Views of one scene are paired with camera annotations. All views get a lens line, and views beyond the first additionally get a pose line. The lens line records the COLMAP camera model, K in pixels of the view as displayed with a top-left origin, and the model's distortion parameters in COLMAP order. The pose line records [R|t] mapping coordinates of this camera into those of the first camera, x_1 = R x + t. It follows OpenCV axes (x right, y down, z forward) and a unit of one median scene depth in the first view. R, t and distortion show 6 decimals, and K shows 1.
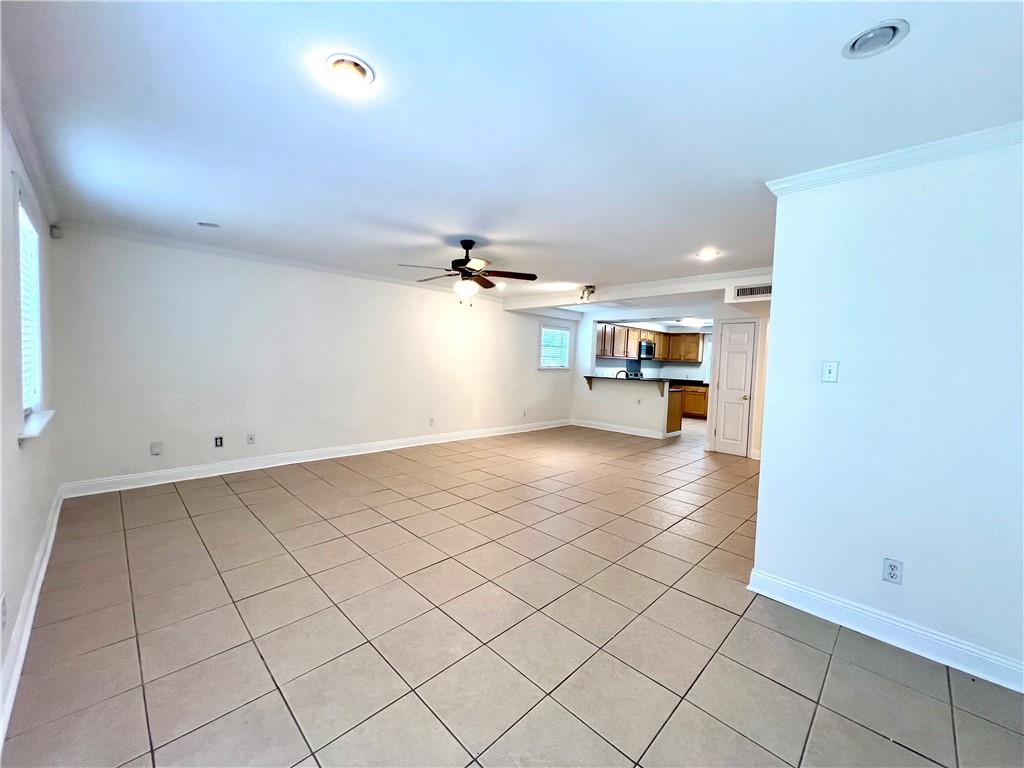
lens RADIAL K [[410.4, 0, 513.8], [0, 410.4, 381.1], [0, 0, 1]] dist [0.000760, 0.000164]
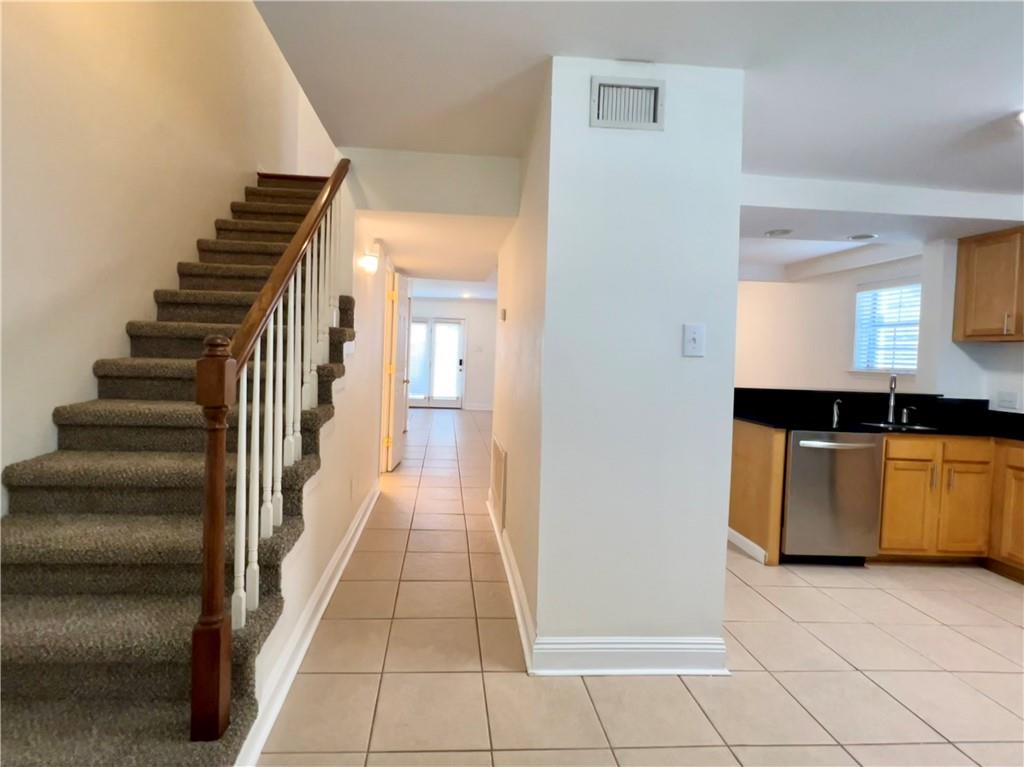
lens RADIAL K [[492.1, 0, 487.7], [0, 492.1, 360.3], [0, 0, 1]] dist [-0.000321, 0.001362]
pose [[-0.662500, -0.038022, -0.748097, 0.628638], [-0.089785, 0.995541, 0.028913, -0.015950], [0.743662, 0.086323, -0.662960, 0.803647]]
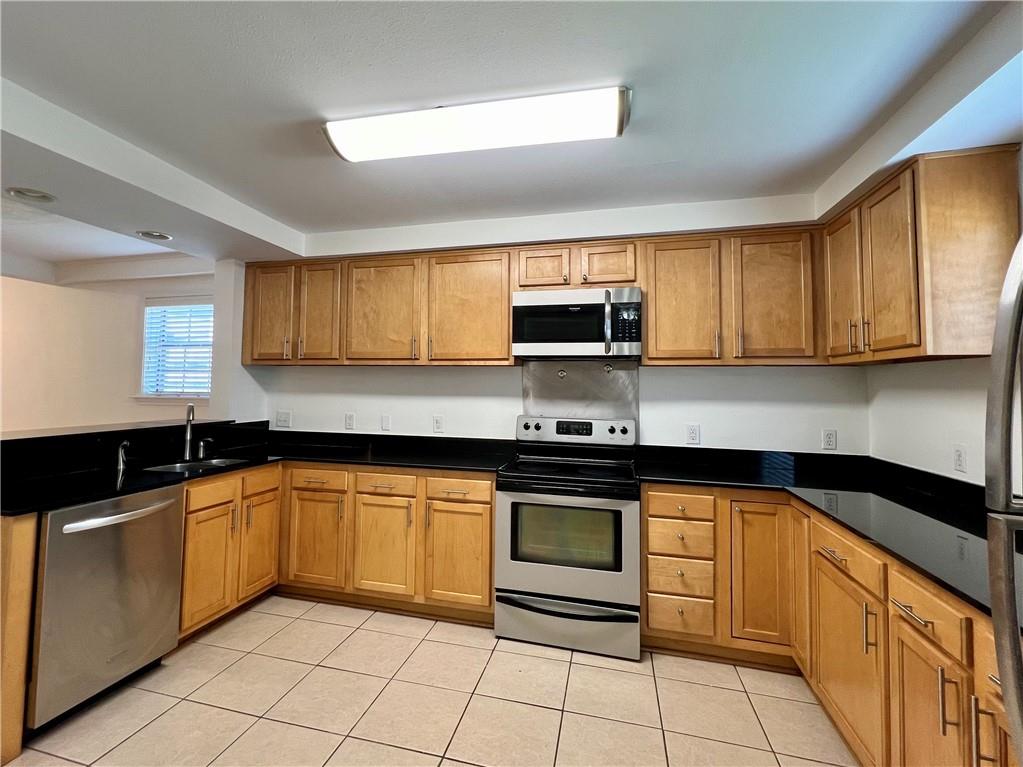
lens RADIAL K [[491.6, 0, 487.2], [0, 491.6, 360.3], [0, 0, 1]] dist [-0.000321, 0.001362]
pose [[0.506634, -0.069724, -0.859337, 0.526926], [-0.035025, 0.994237, -0.101319, -0.023504], [0.861450, 0.081430, 0.501272, 0.790915]]
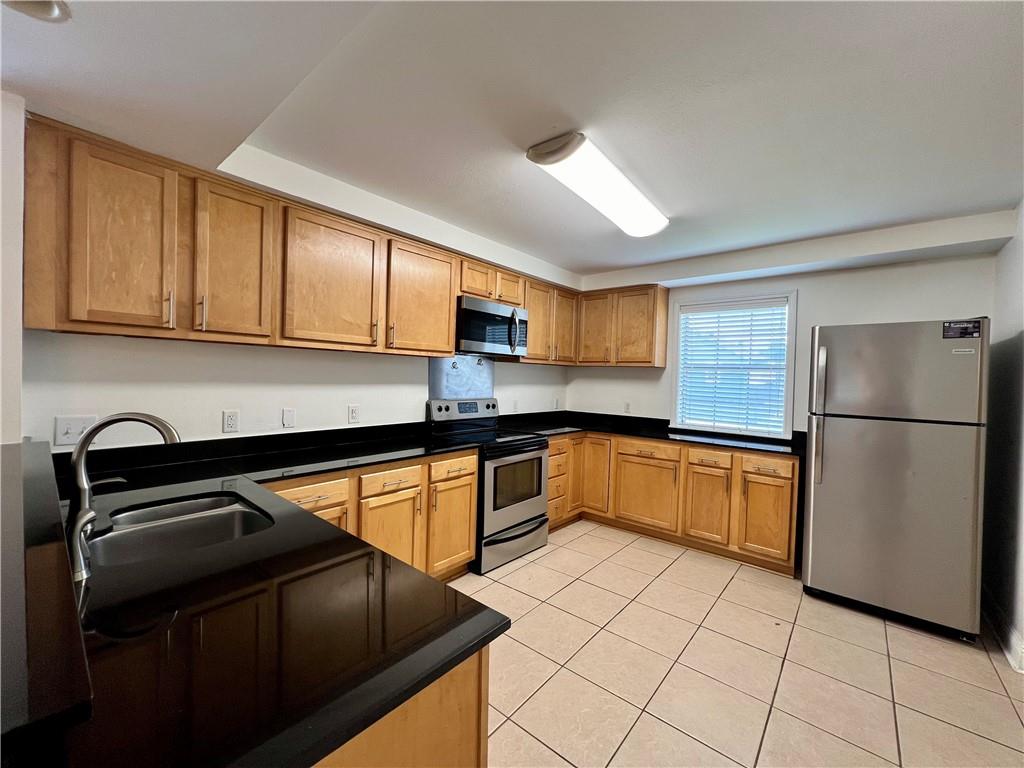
lens RADIAL K [[410.4, 0, 508.8], [0, 410.4, 383.2], [0, 0, 1]] dist [0.000777, 0.000158]
pose [[0.996461, -0.005422, 0.083885, 0.296795], [0.007608, 0.999639, -0.025768, -0.025181], [-0.083715, 0.026315, 0.996142, 0.662283]]
